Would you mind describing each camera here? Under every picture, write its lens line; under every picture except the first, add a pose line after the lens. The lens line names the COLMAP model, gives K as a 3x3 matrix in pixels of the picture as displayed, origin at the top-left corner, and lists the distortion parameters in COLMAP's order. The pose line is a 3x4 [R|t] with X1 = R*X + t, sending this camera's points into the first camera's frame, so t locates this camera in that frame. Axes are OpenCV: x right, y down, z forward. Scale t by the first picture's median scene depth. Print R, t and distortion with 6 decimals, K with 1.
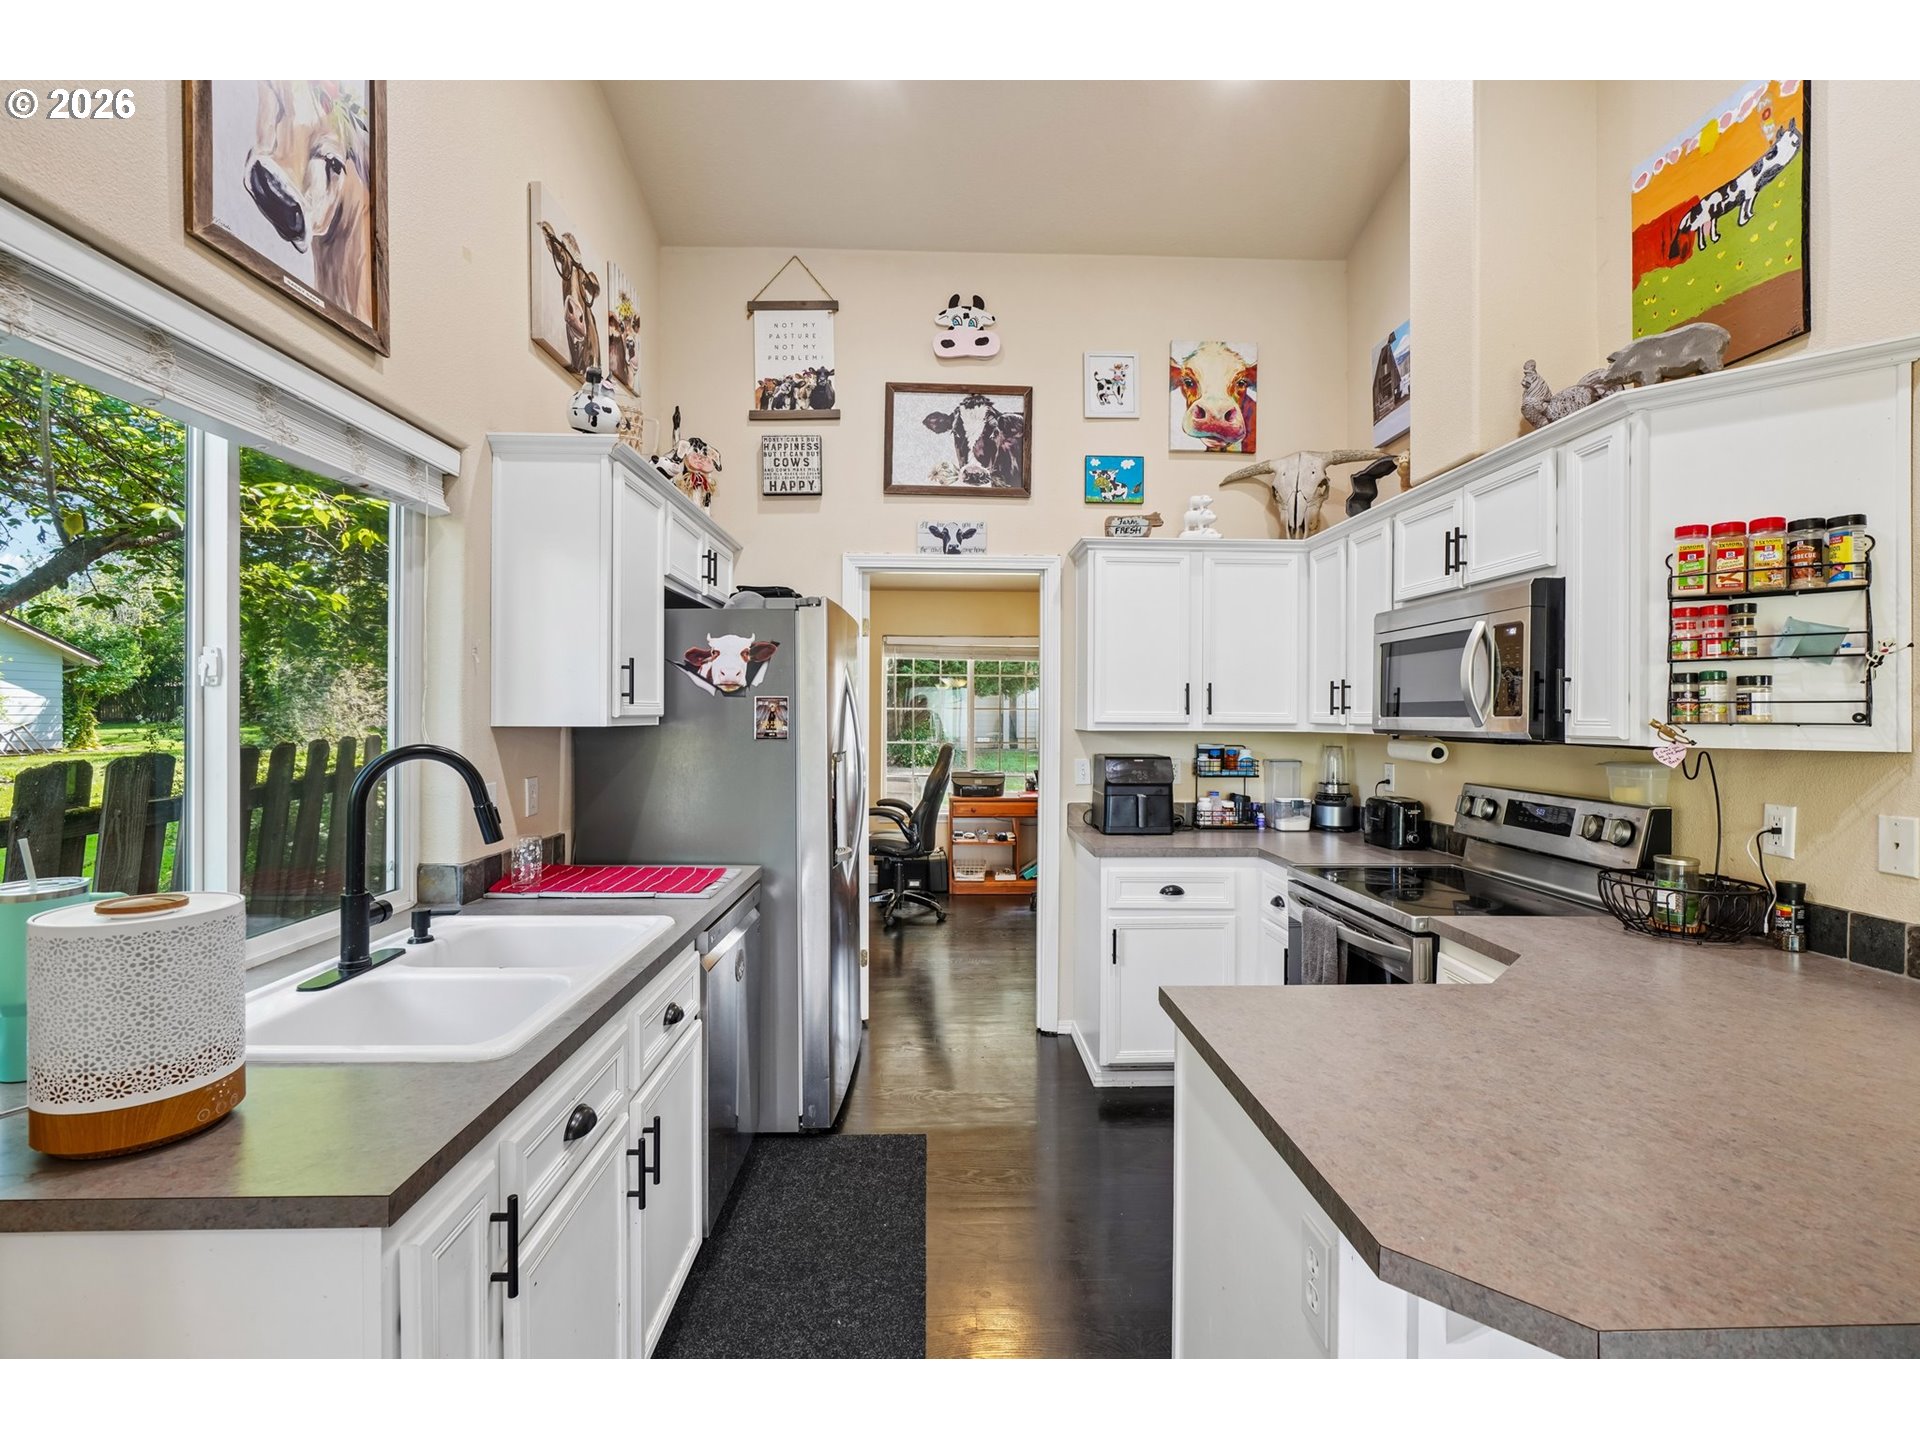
lens RADIAL K [[876.1, 0, 960.2], [0, 876.1, 712.5], [0, 0, 1]] dist [-0.008863, 0.002989]
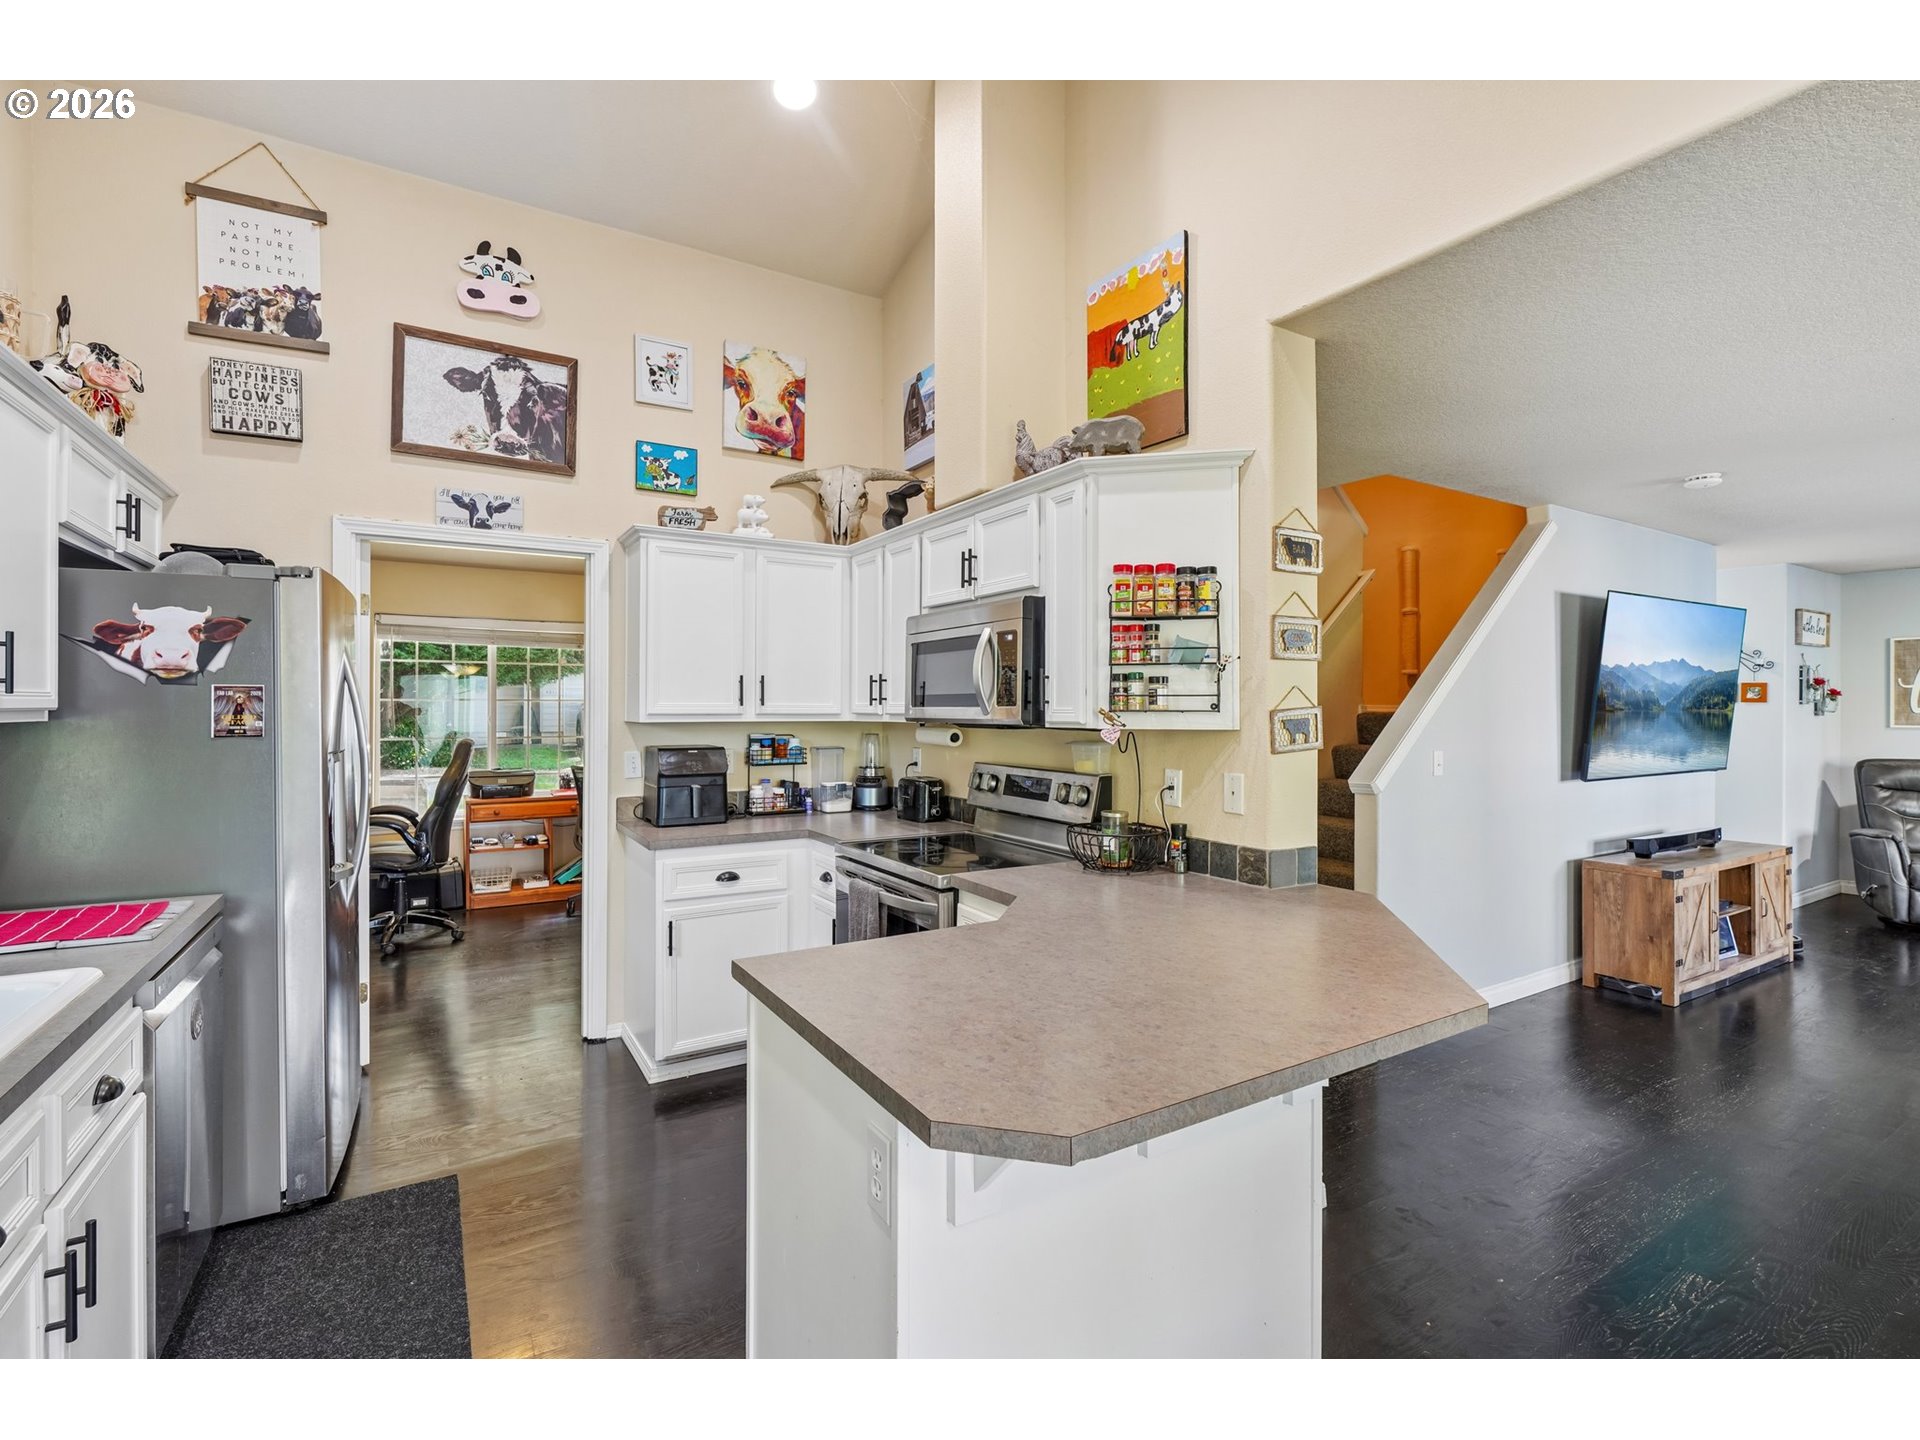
lens RADIAL K [[880.9, 0, 961.3], [0, 880.9, 701.9], [0, 0, 1]] dist [-0.004350, 0.001595]
pose [[0.870717, -0.000585, 0.491784, -0.024400], [0.001582, 0.999997, -0.001610, 0.000025], [-0.491782, 0.002180, 0.870716, -0.031256]]
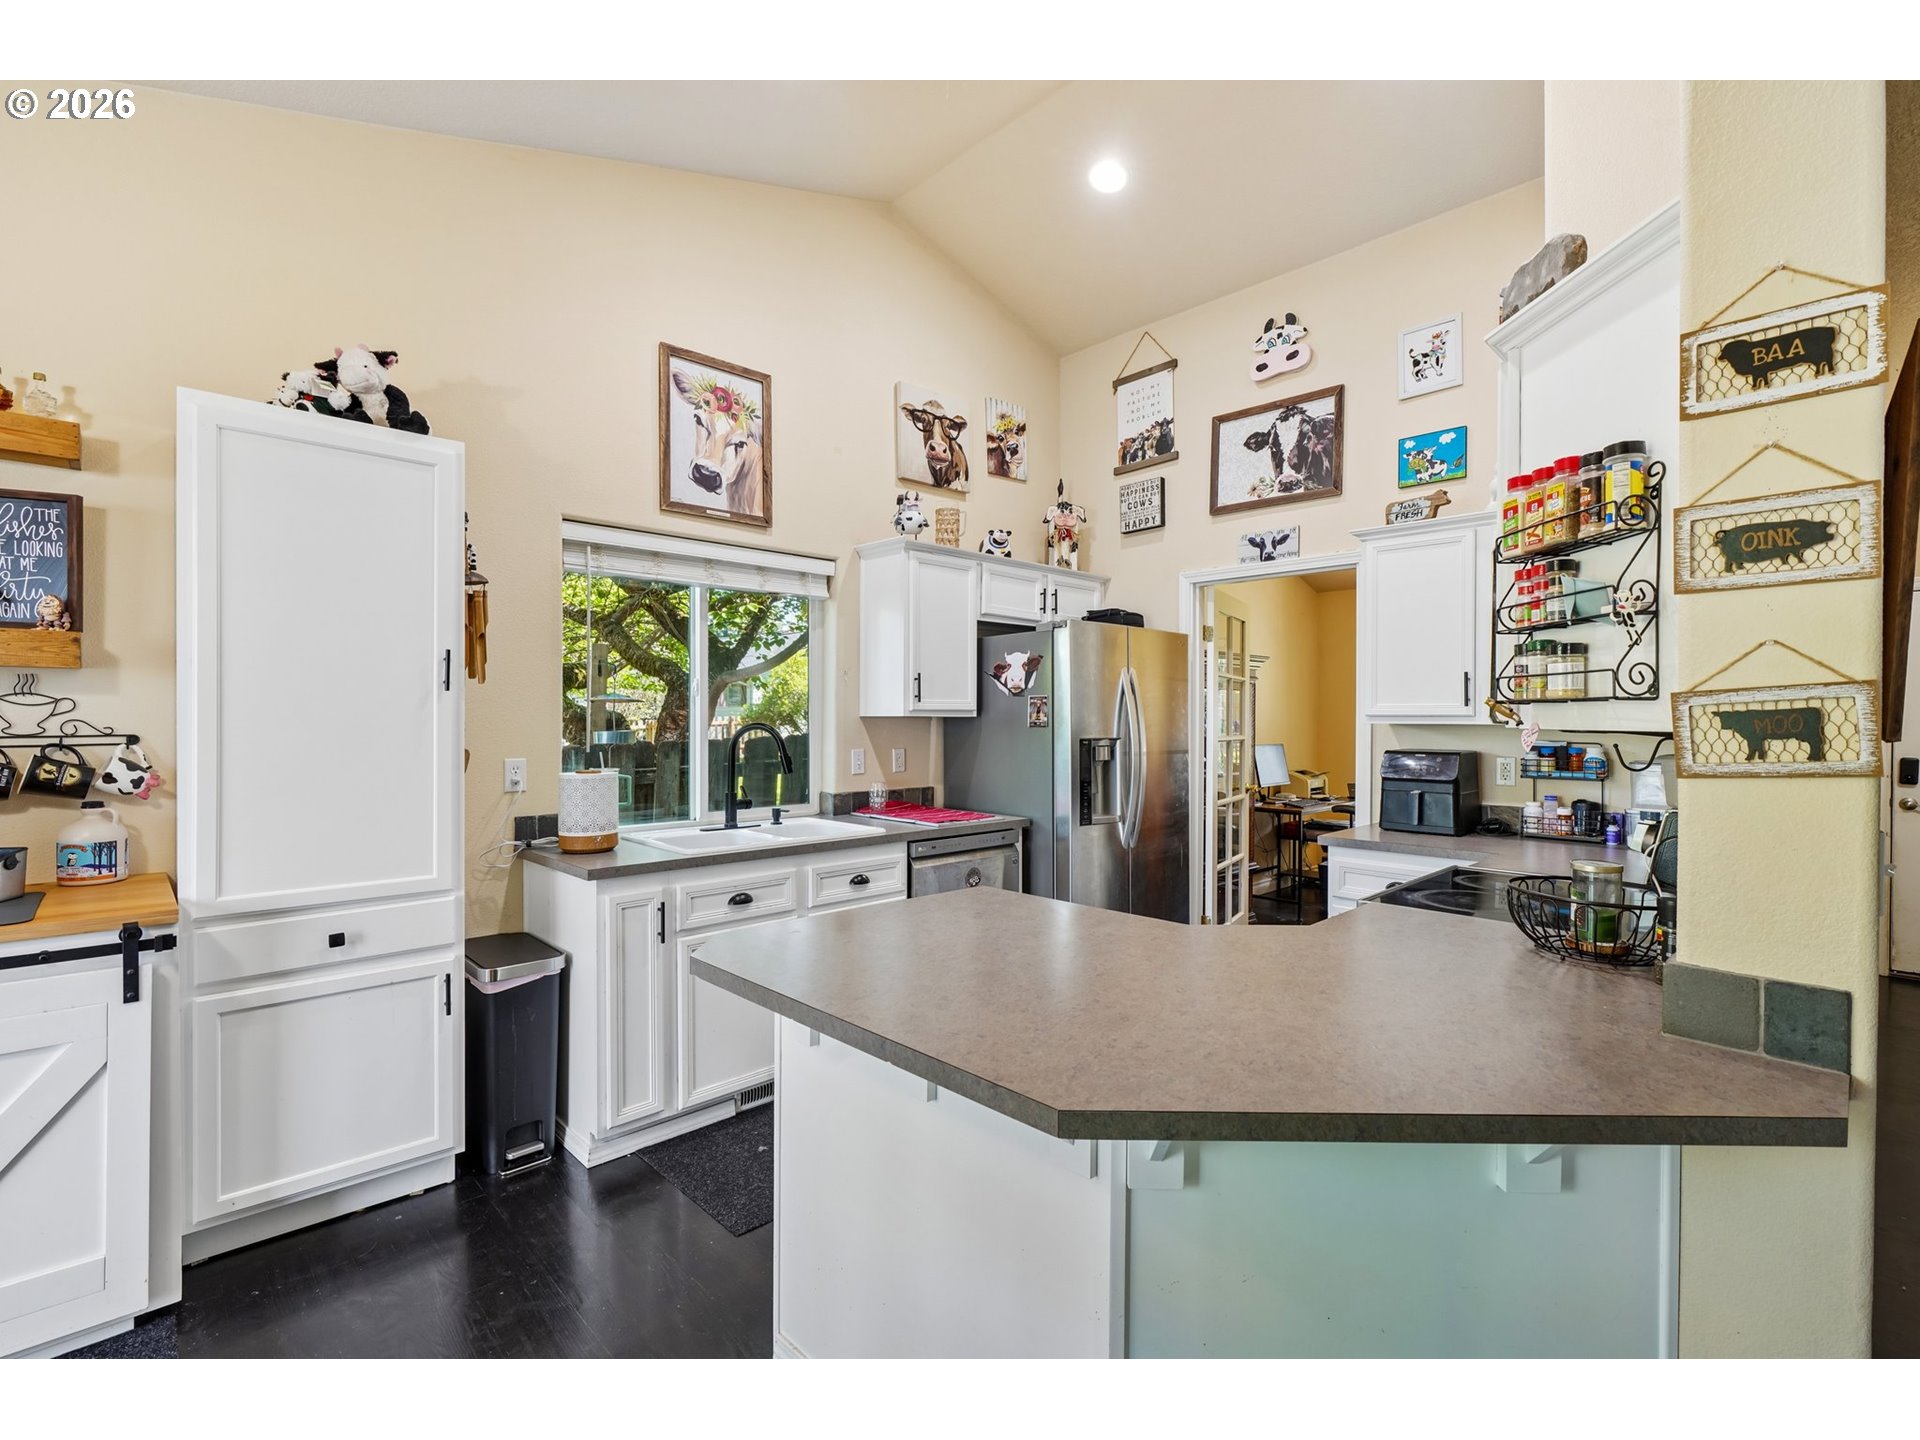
lens RADIAL K [[885.6, 0, 960.0], [0, 885.6, 720.0], [0, 0, 1]] dist [-0.011395, 0.000470]
pose [[0.666827, -0.001865, -0.745210, 0.554846], [0.002187, 0.999997, -0.000546, 0.015211], [0.745209, -0.001266, 0.666829, -0.009056]]
